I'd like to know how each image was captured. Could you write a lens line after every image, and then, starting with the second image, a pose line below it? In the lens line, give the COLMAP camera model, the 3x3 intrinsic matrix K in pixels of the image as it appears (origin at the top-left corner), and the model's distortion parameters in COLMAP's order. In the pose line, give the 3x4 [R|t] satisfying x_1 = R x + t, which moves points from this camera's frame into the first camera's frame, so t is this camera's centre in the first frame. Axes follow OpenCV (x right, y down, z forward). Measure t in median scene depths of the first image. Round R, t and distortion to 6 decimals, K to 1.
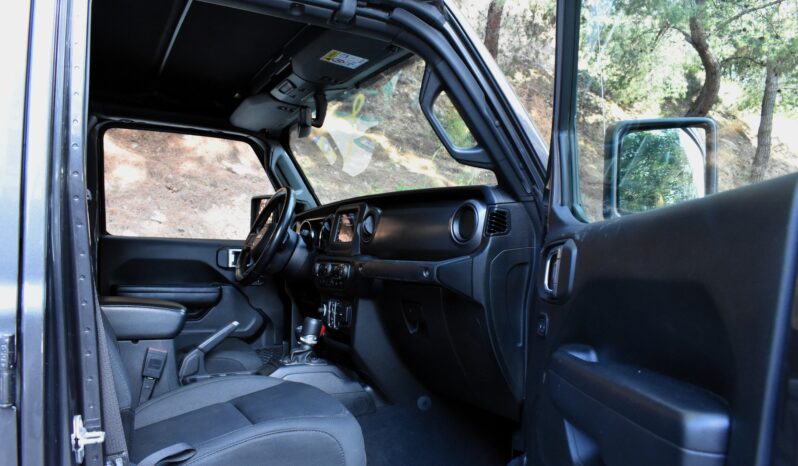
lens RADIAL K [[621.9, 0, 393.1], [0, 621.9, 236.1], [0, 0, 1]] dist [-0.080551, 0.006121]
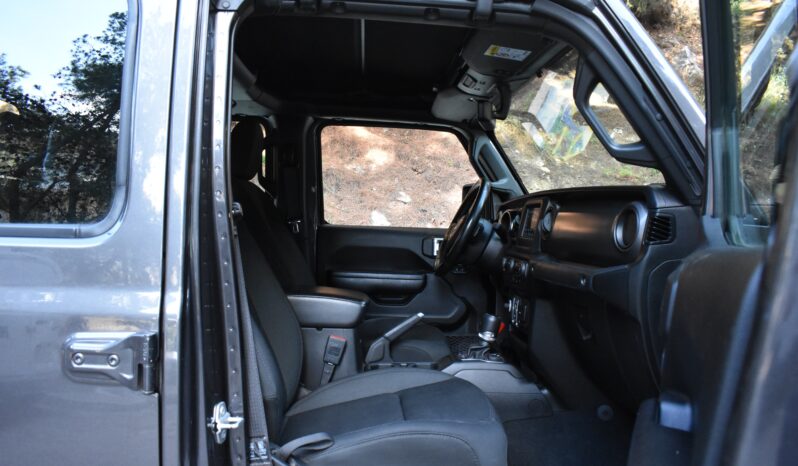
lens RADIAL K [[621.9, 0, 393.1], [0, 621.9, 236.1], [0, 0, 1]] dist [-0.080551, 0.006121]
pose [[0.913884, 0.017212, -0.405611, 0.134480], [-0.000035, 0.999104, 0.042317, -0.037600], [0.405976, -0.038658, 0.913066, 0.038912]]
